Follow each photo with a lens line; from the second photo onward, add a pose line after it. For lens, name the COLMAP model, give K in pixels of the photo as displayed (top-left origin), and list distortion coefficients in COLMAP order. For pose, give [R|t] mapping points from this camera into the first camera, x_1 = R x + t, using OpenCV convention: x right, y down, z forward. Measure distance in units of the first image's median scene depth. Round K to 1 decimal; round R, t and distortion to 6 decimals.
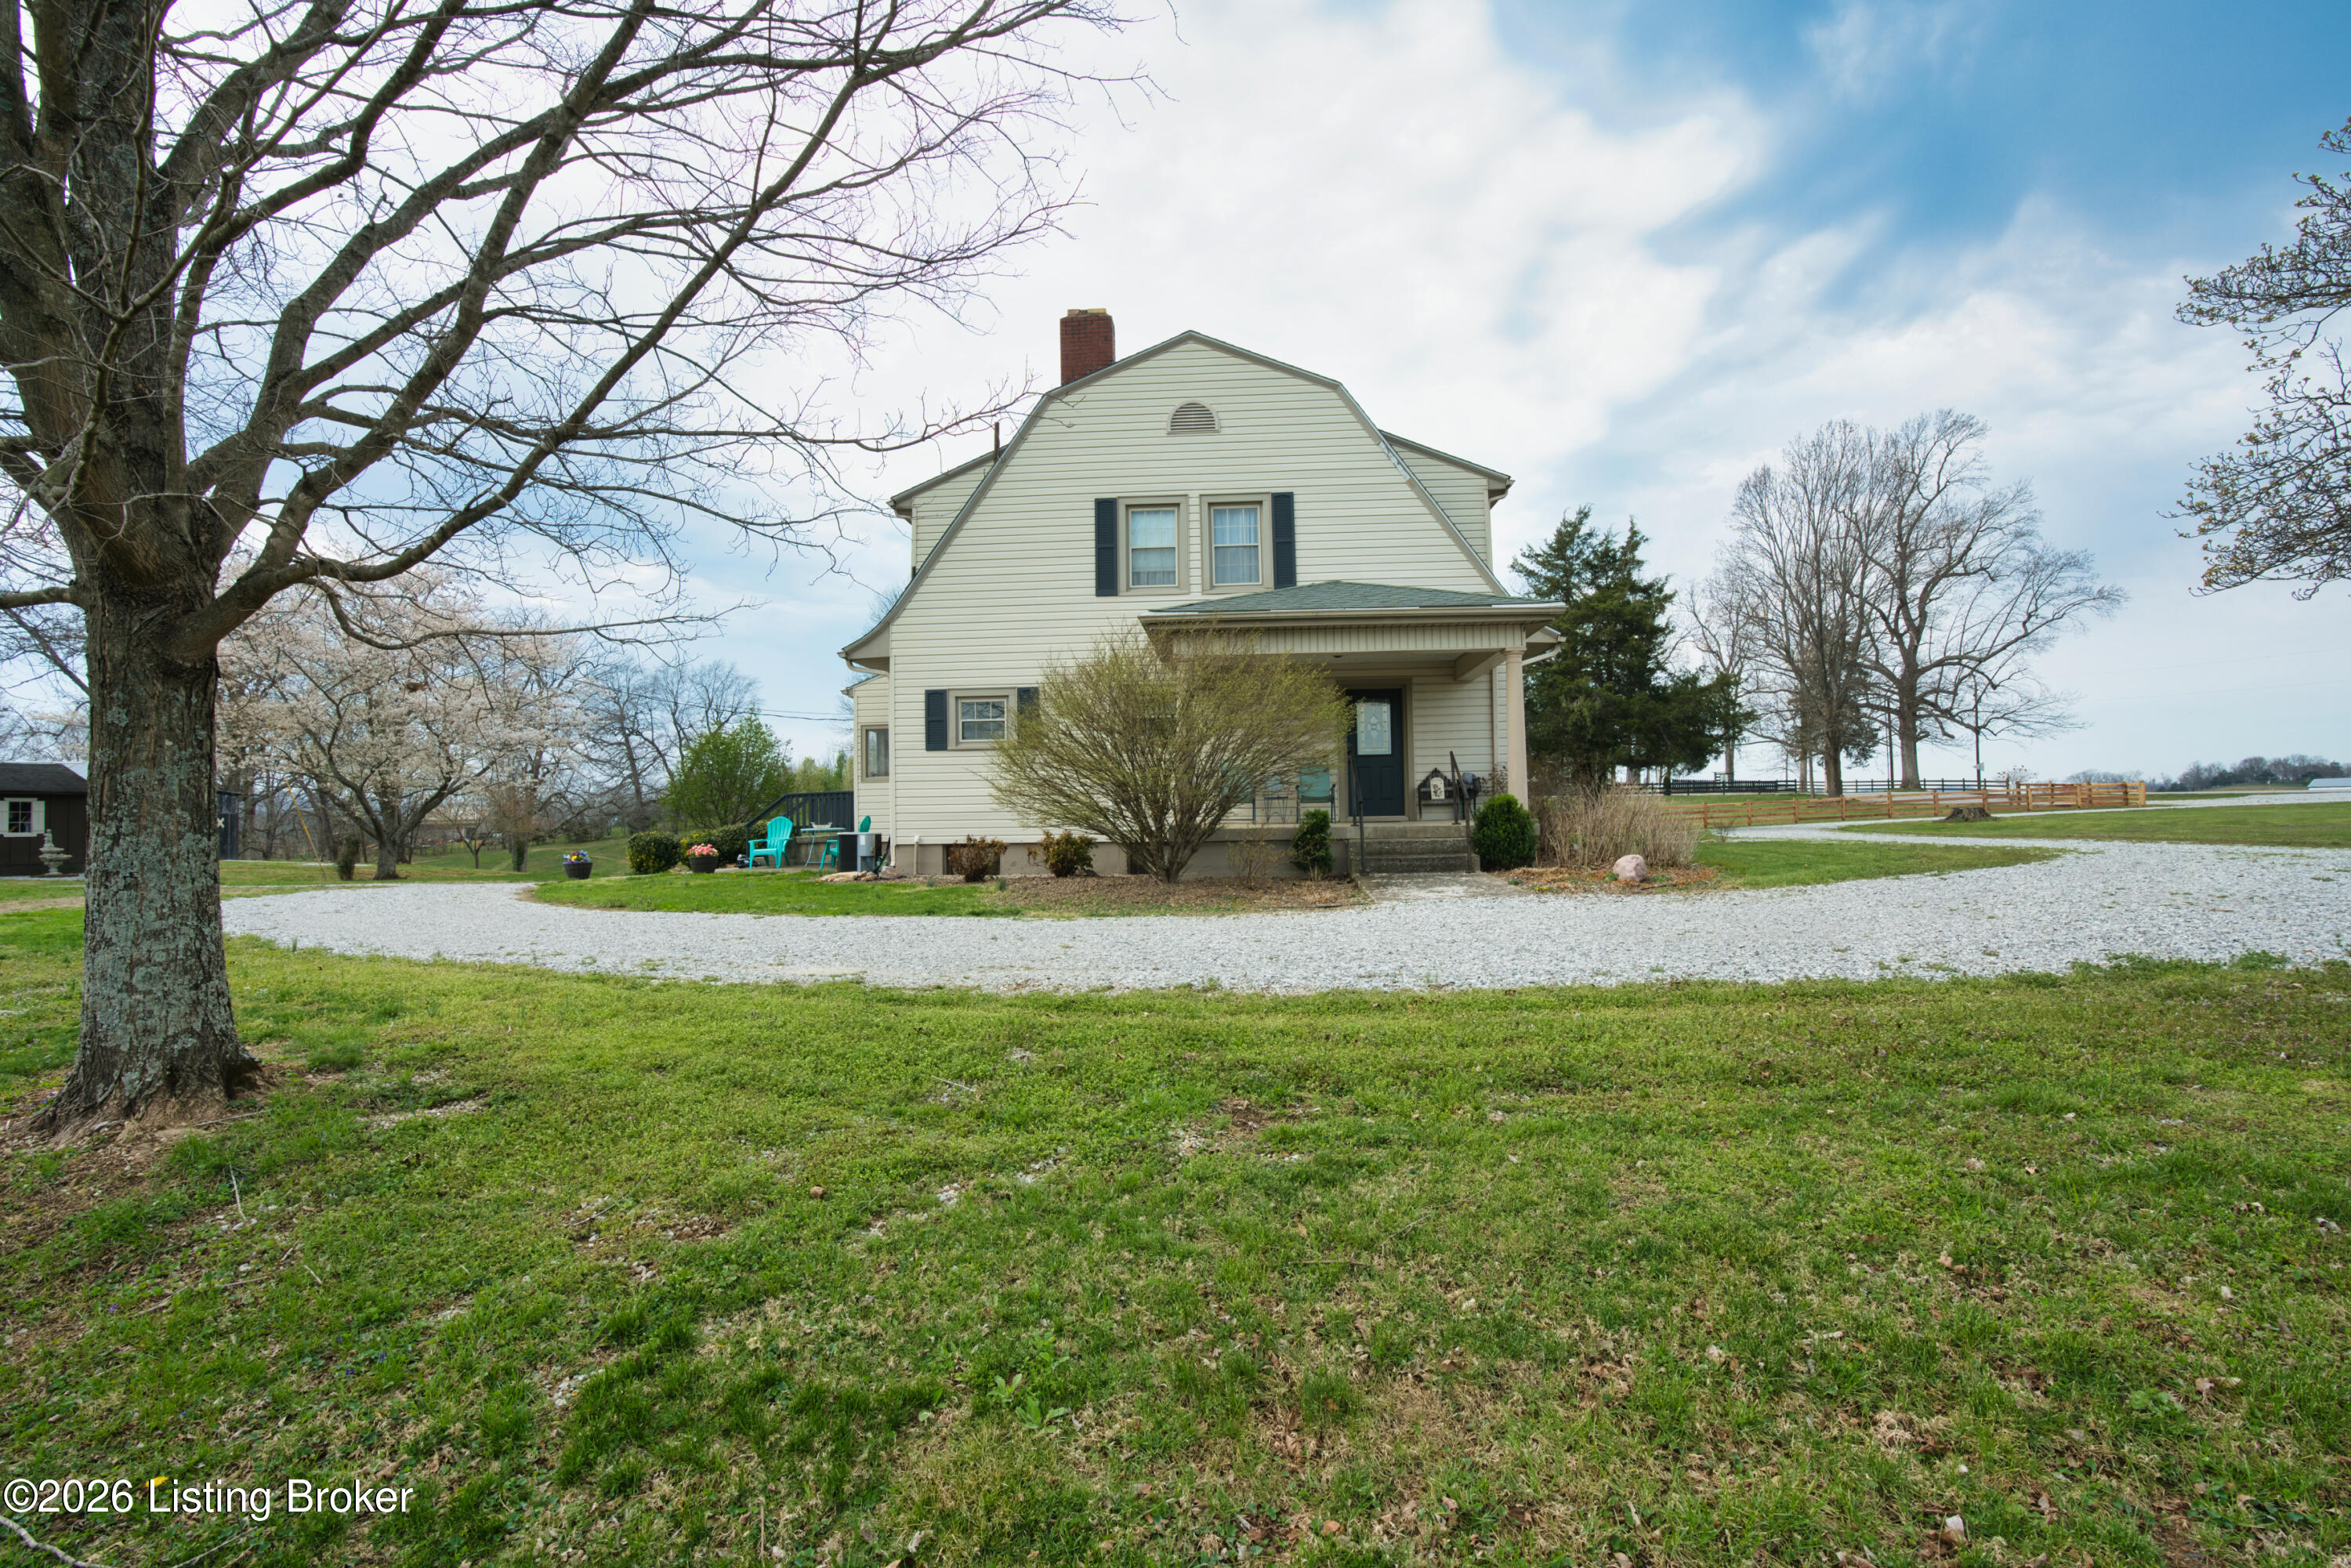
lens RADIAL K [[1084.4, 0, 1184.0], [0, 1084.4, 785.9], [0, 0, 1]] dist [-0.022759, 0.000150]
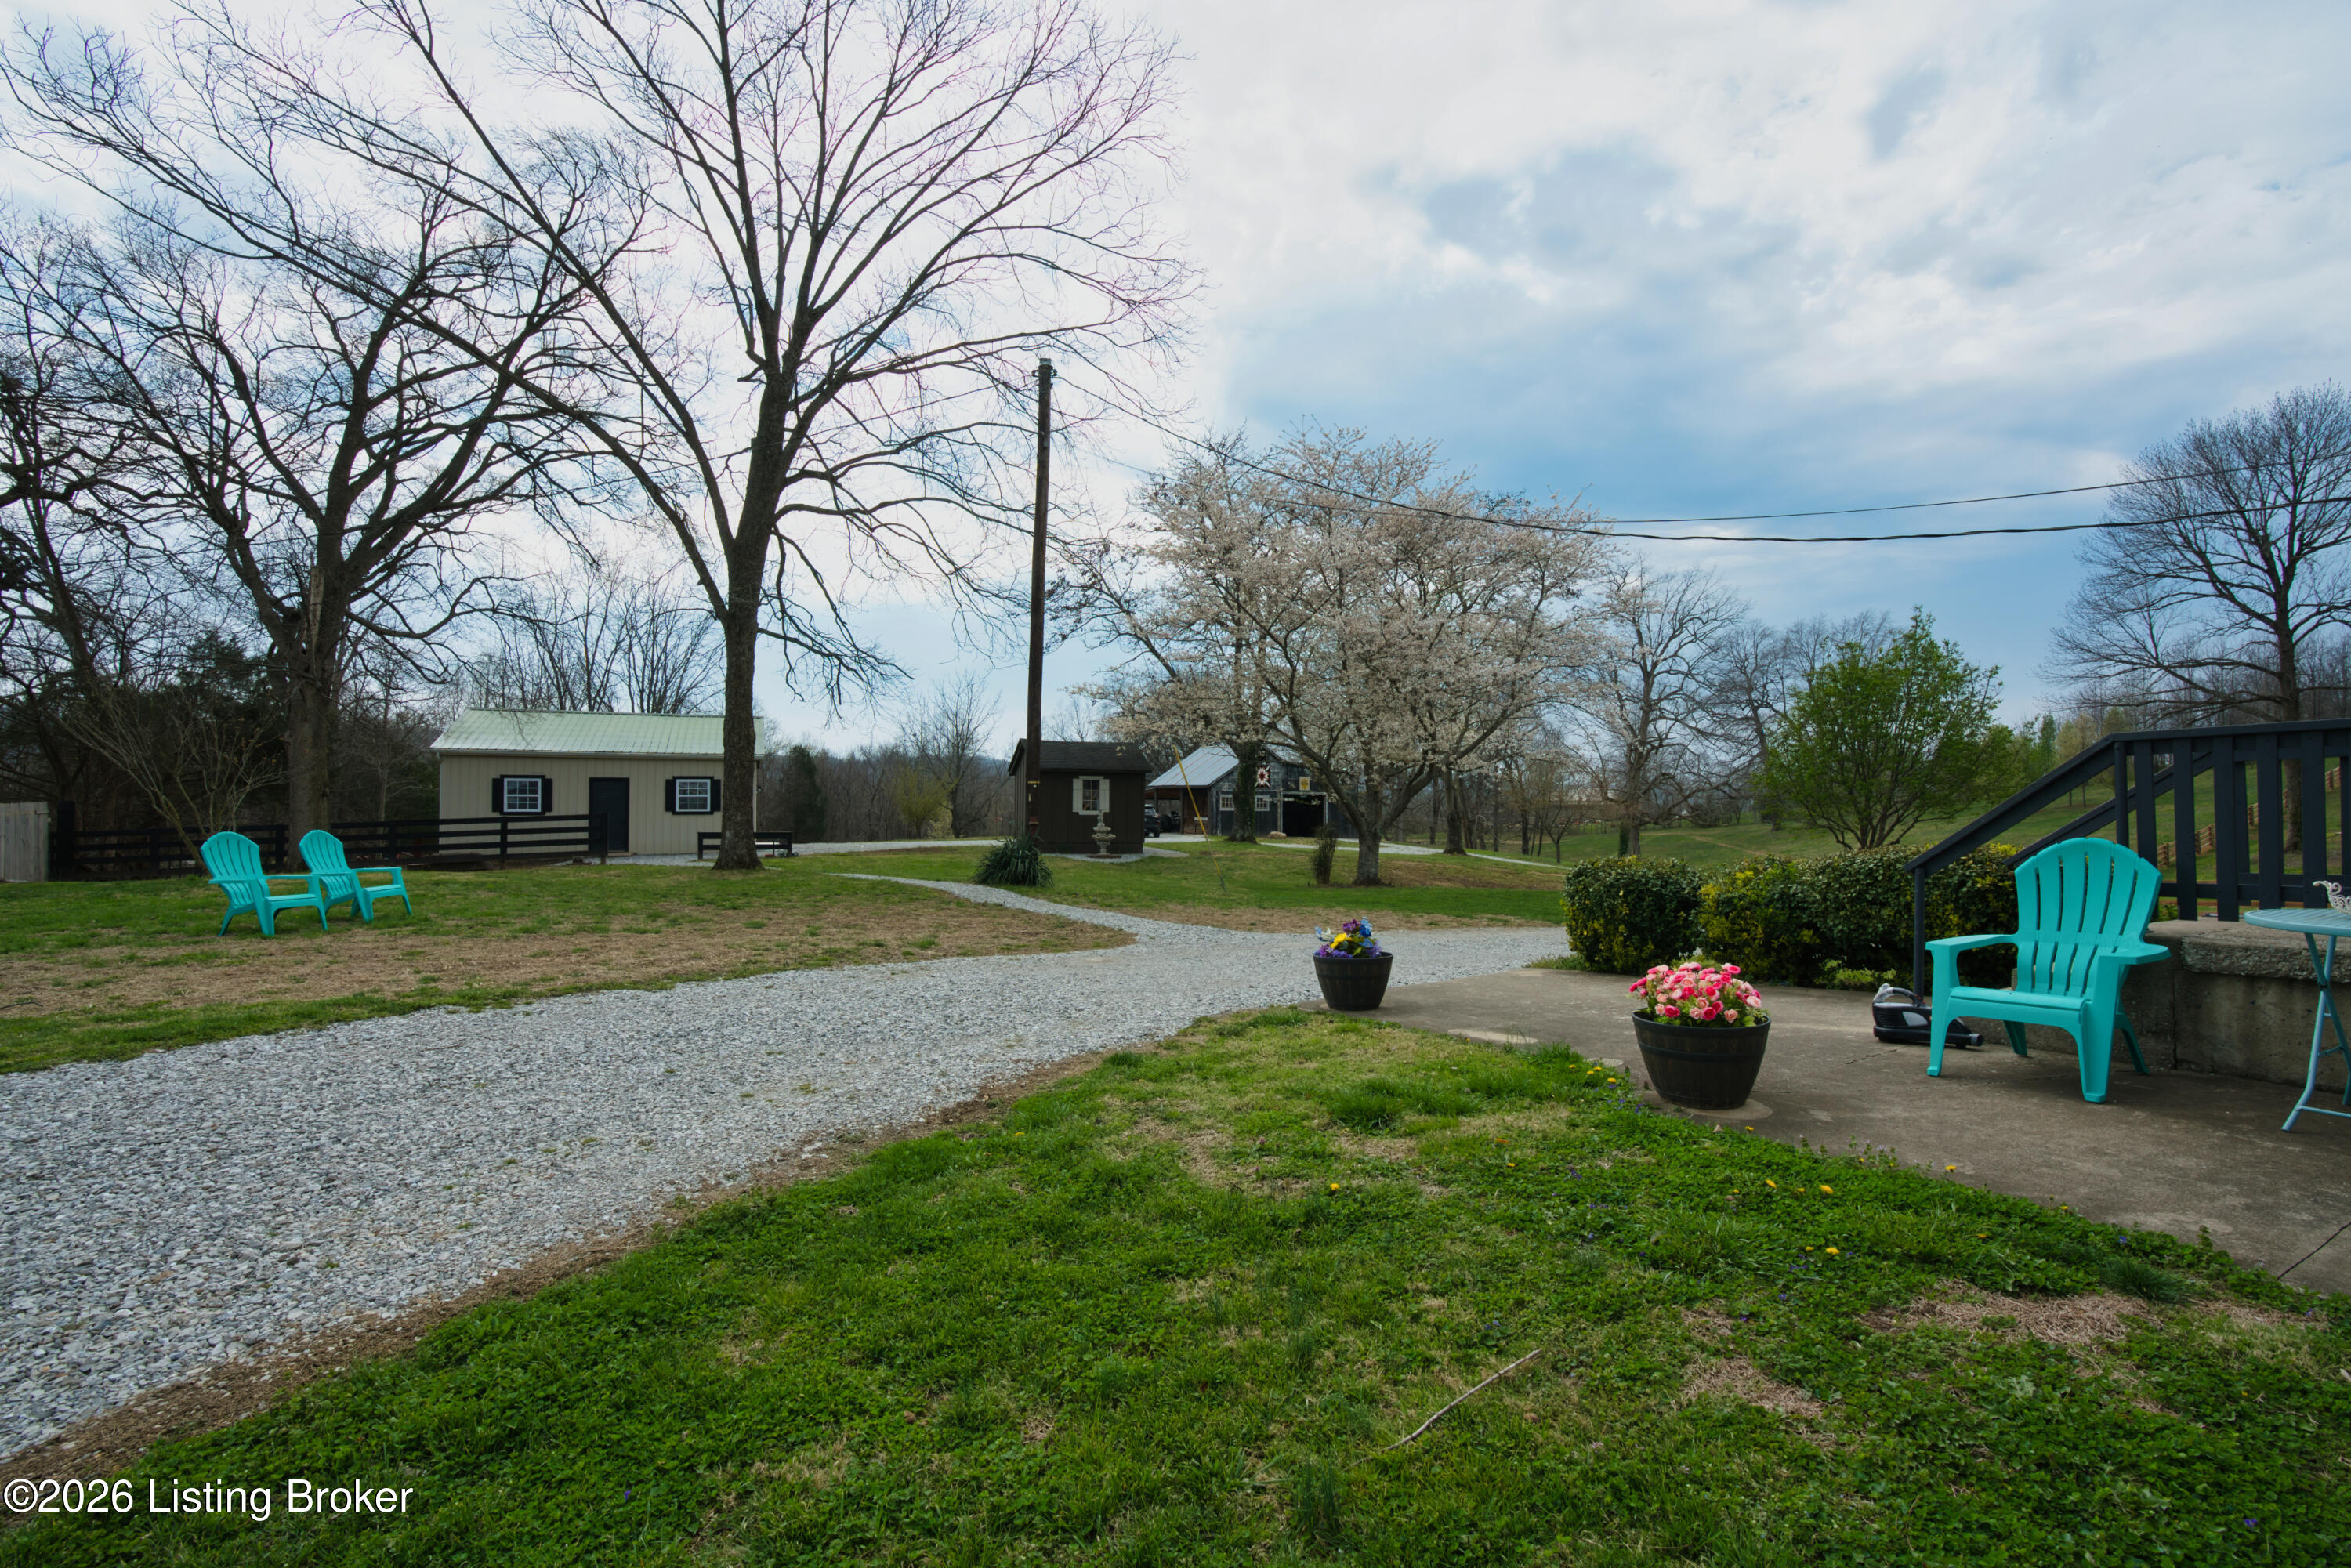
lens RADIAL K [[1084.4, 0, 1182.2], [0, 1084.4, 774.8], [0, 0, 1]] dist [-0.022759, 0.000150]
pose [[0.559424, -0.002484, -0.828878, -0.178717], [0.007737, 0.999968, 0.002225, 0.007932], [0.828845, -0.007658, 0.559425, 0.438478]]
